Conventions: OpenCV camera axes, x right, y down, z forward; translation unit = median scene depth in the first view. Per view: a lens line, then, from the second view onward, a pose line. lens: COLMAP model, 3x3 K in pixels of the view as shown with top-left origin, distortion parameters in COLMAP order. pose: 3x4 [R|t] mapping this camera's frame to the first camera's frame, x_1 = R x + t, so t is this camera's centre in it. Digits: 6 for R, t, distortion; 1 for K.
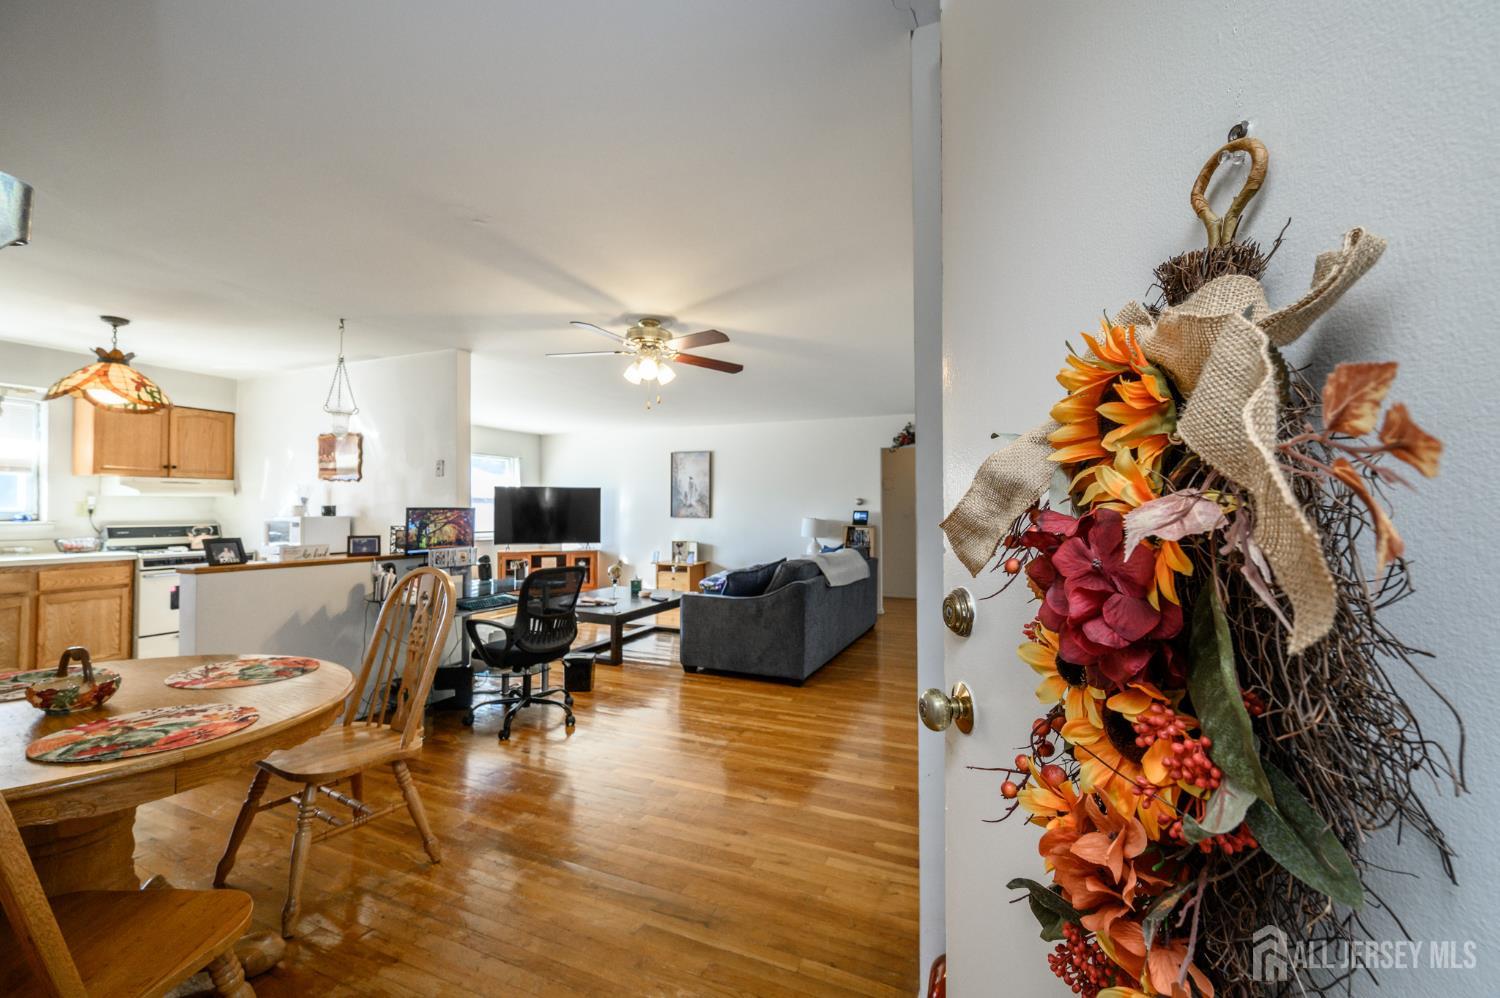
lens RADIAL K [[590.3, 0, 754.4], [0, 590.3, 500.5], [0, 0, 1]] dist [-0.001405, -0.000062]
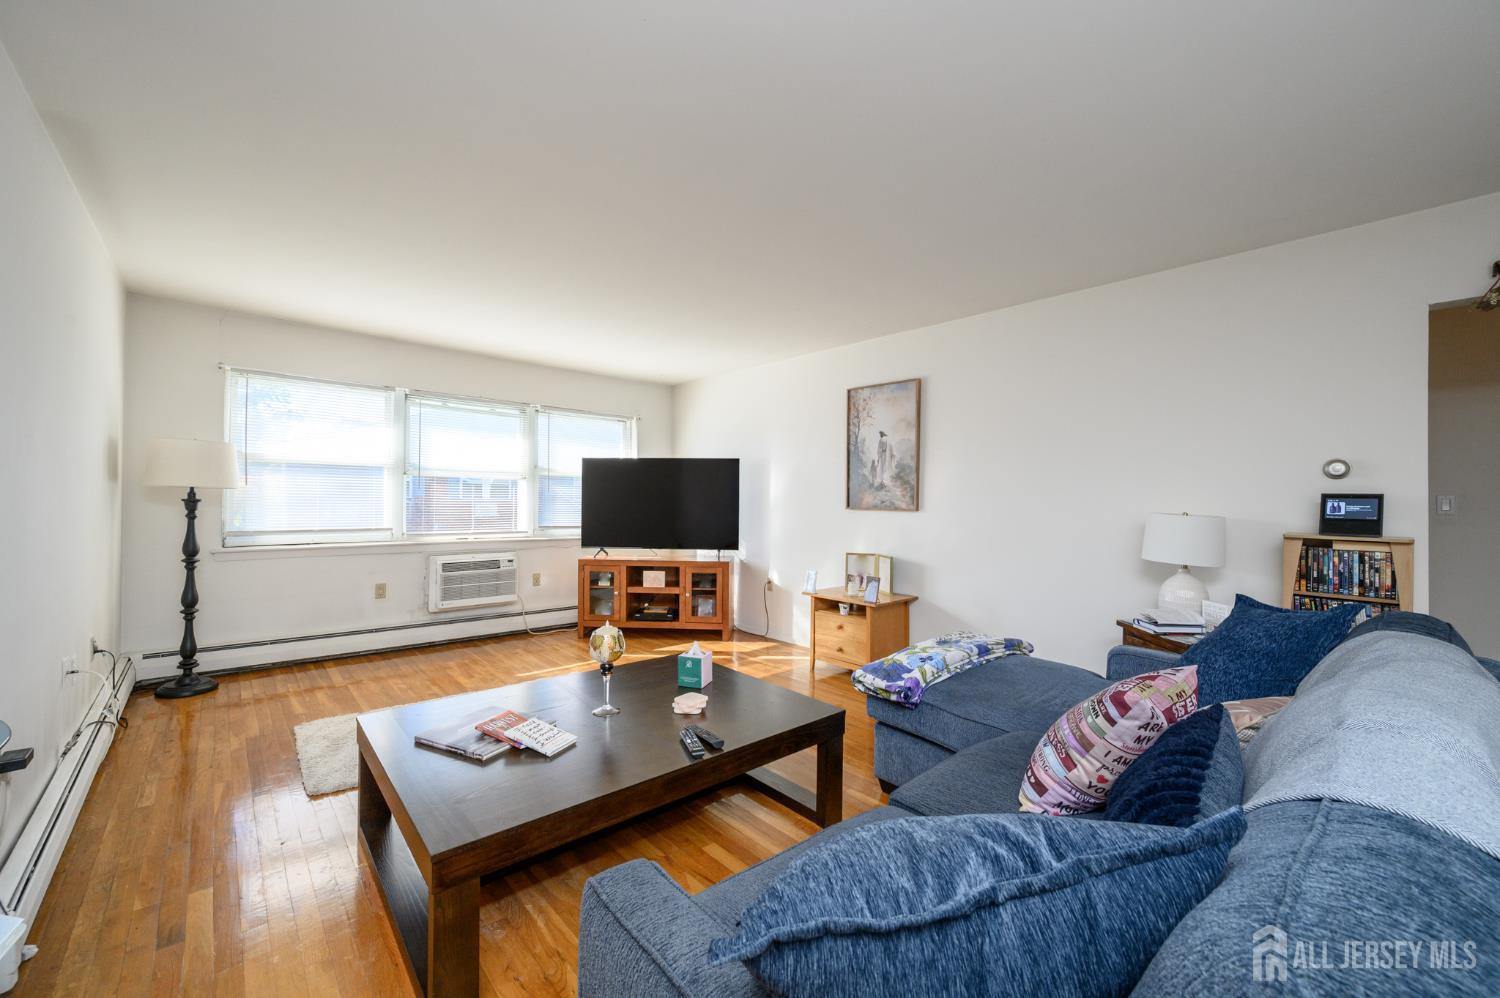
lens RADIAL K [[590.3, 0, 752.2], [0, 590.3, 494.9], [0, 0, 1]] dist [-0.001405, -0.000062]
pose [[0.906952, 0.001659, -0.421231, 0.015272], [-0.001534, 0.999999, 0.000636, 0.029137], [0.421231, 0.000069, 0.906953, 0.870371]]
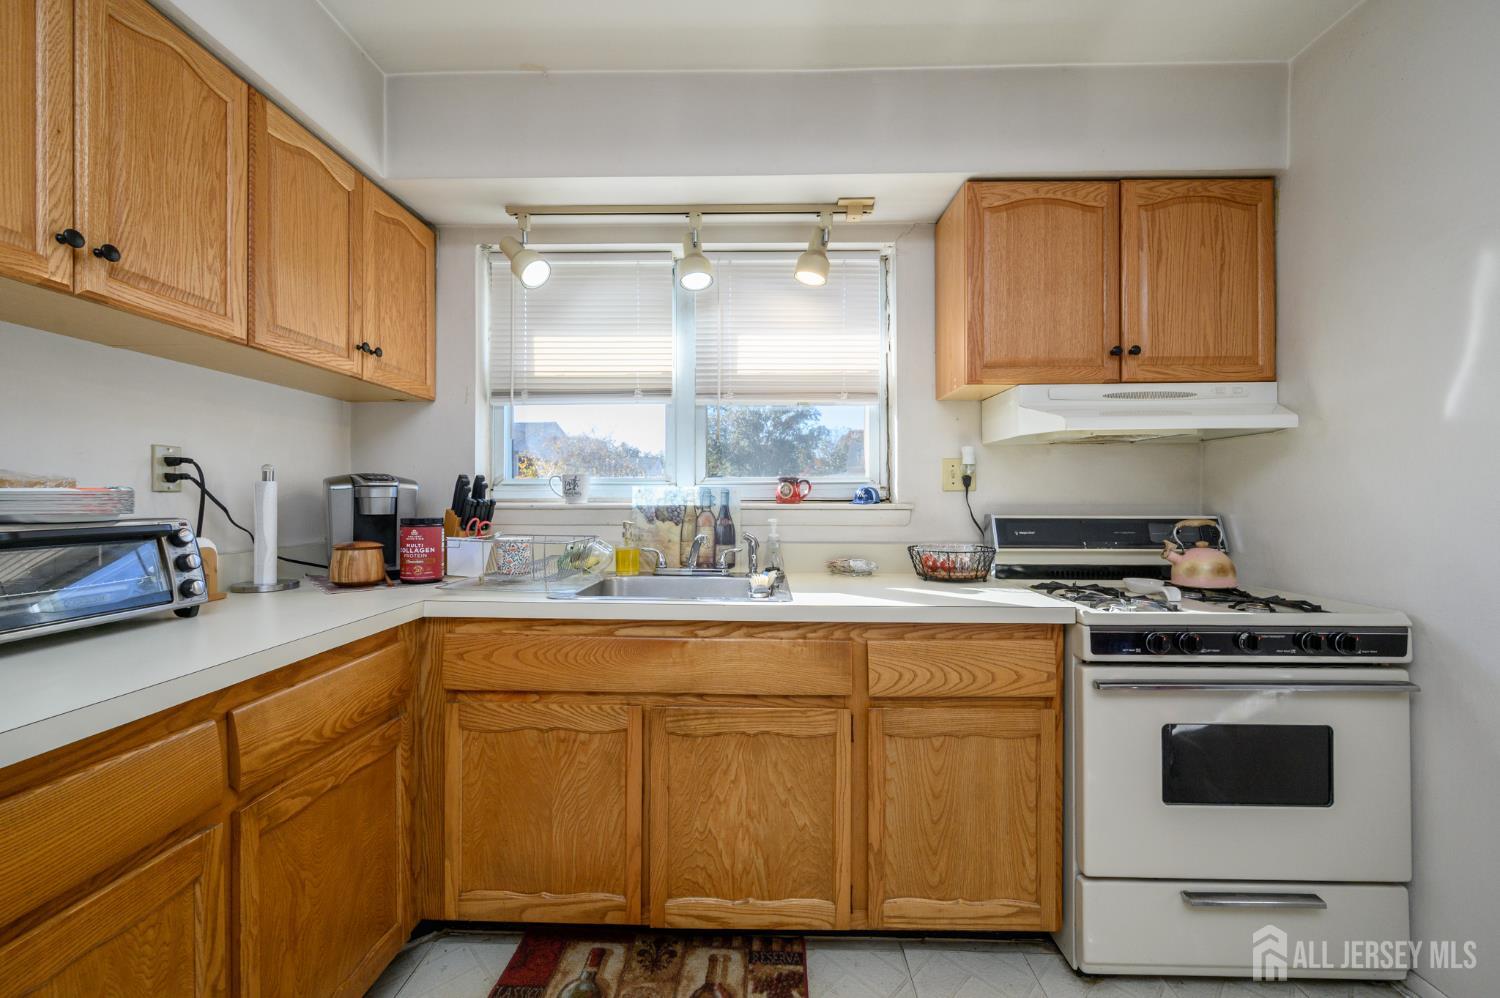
lens RADIAL K [[590.3, 0, 752.0], [0, 590.3, 498.2], [0, 0, 1]] dist [-0.001405, -0.000062]
pose [[0.372561, -0.001648, -0.928006, -0.817907], [0.017861, 0.999826, 0.005395, 0.027466], [0.927836, -0.018585, 0.372526, 0.722849]]
